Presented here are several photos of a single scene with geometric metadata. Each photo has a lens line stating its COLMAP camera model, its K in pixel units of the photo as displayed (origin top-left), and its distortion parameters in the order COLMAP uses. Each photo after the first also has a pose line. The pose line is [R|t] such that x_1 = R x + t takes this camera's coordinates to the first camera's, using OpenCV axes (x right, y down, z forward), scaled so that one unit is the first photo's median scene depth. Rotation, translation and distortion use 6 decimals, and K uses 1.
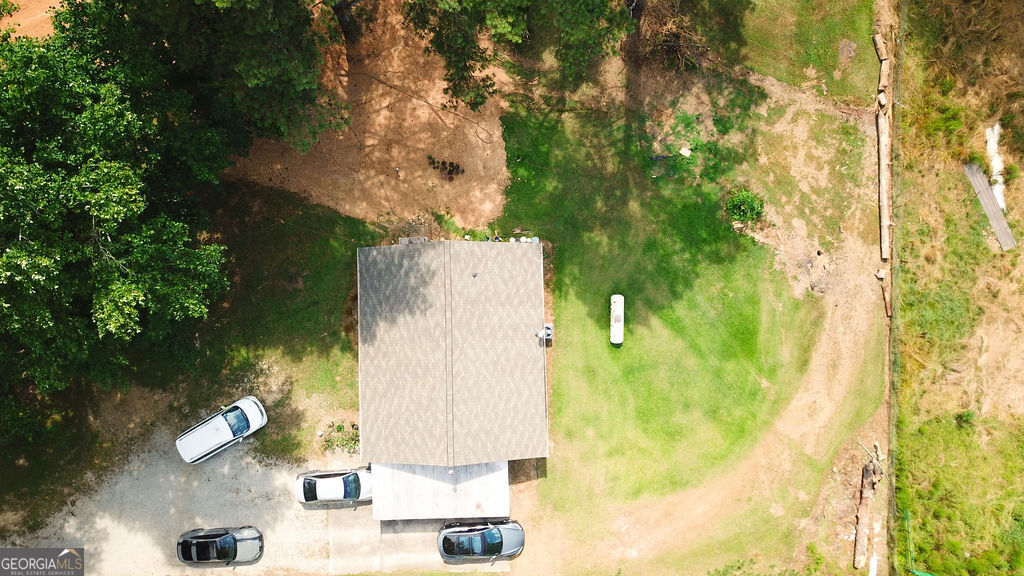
lens RADIAL K [[794.0, 0, 499.3], [0, 794.0, 300.4], [0, 0, 1]] dist [0.000770, -0.012277]
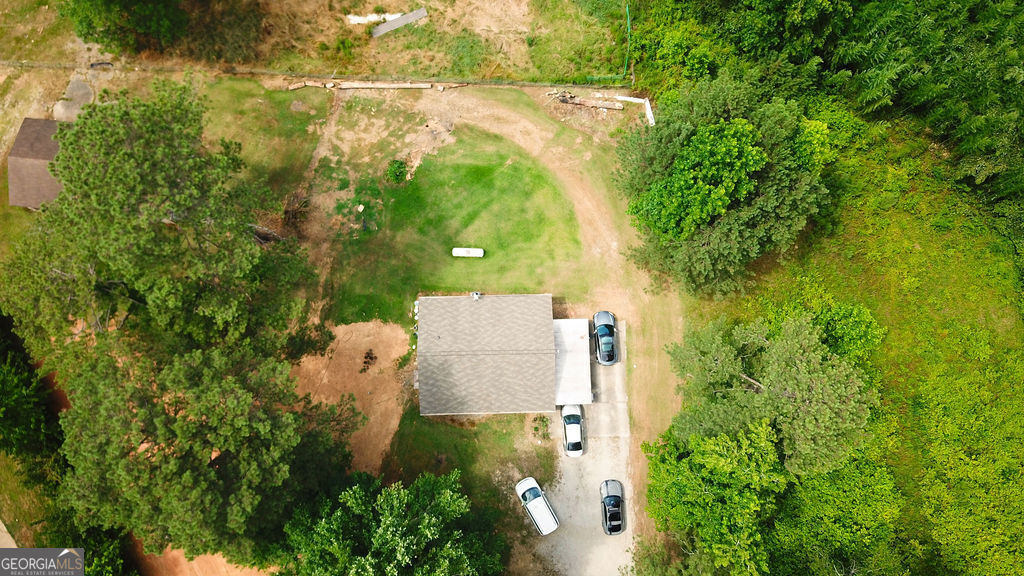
lens RADIAL K [[794.0, 0, 512.3], [0, 794.0, 293.8], [0, 0, 1]] dist [0.000770, -0.012277]
pose [[0.001882, -0.993034, 0.117814, -0.117390], [0.998153, 0.009020, 0.060078, 0.018133], [-0.060722, 0.117483, 0.991217, -0.551295]]
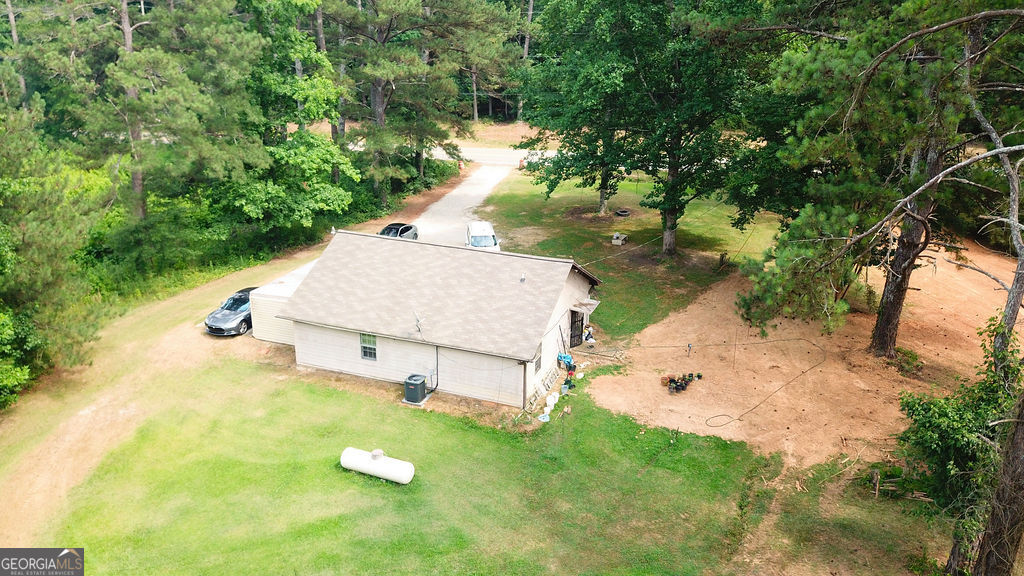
lens RADIAL K [[794.0, 0, 513.7], [0, 794.0, 287.1], [0, 0, 1]] dist [0.000770, -0.012277]
pose [[-0.389687, 0.303943, -0.869346, 0.595359], [-0.919932, -0.084157, 0.382939, -0.294948], [0.043230, 0.948966, 0.312402, 0.674331]]
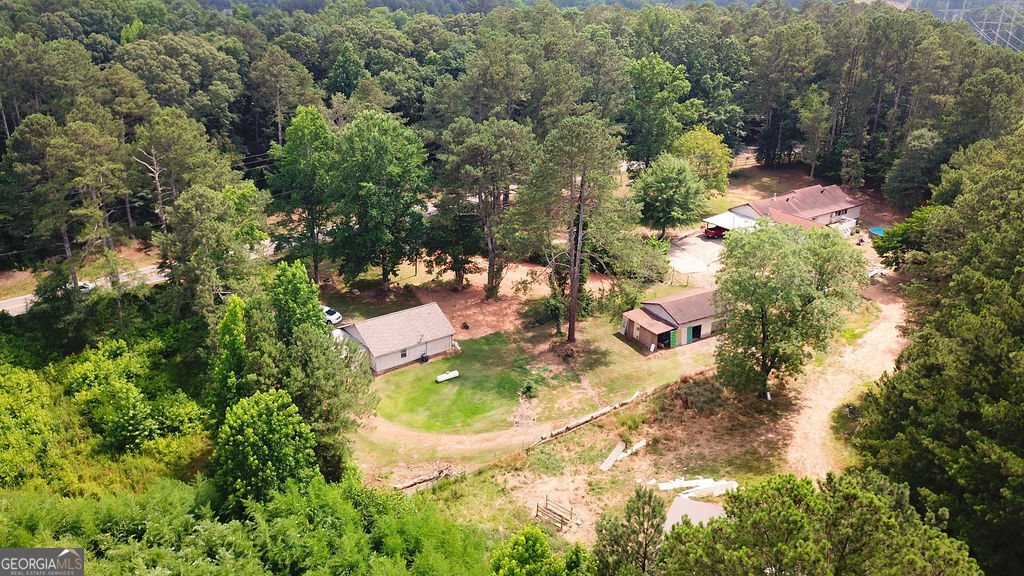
lens RADIAL K [[794.0, 0, 513.0], [0, 794.0, 290.8], [0, 0, 1]] dist [0.000770, -0.012277]
pose [[0.571988, 0.318642, -0.755842, 1.749568], [-0.819104, 0.270826, -0.505689, 0.875217], [0.043568, 0.908361, 0.415910, -0.072947]]
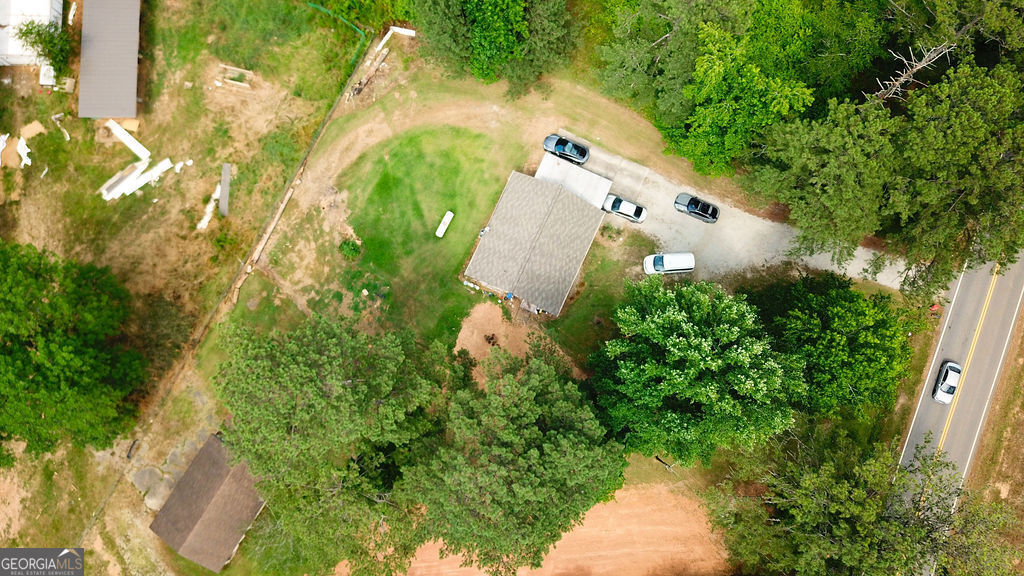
lens RADIAL K [[794.0, 0, 505.7], [0, 794.0, 292.5], [0, 0, 1]] dist [0.000770, -0.012277]
pose [[-0.896823, -0.439631, 0.049325, -0.128876], [0.441664, -0.883388, 0.156712, -0.328697], [-0.025322, 0.162329, 0.986412, -0.728236]]
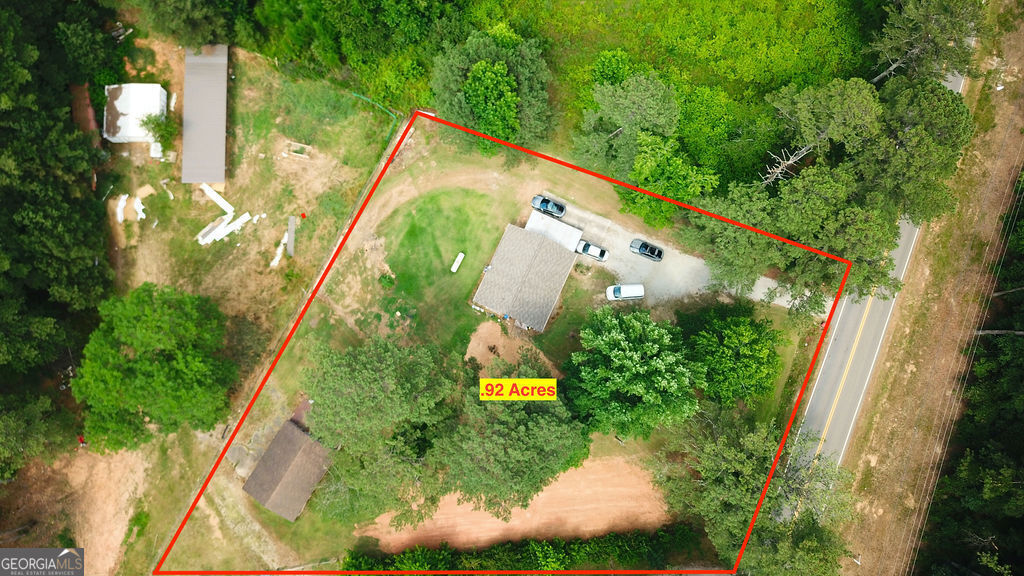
lens RADIAL K [[794.0, 0, 511.1], [0, 794.0, 296.3], [0, 0, 1]] dist [0.000770, -0.012277]
pose [[-0.897963, -0.438283, 0.039637, -0.132201], [0.438891, -0.885321, 0.153564, -0.357314], [-0.032213, 0.155291, 0.987343, -1.317668]]
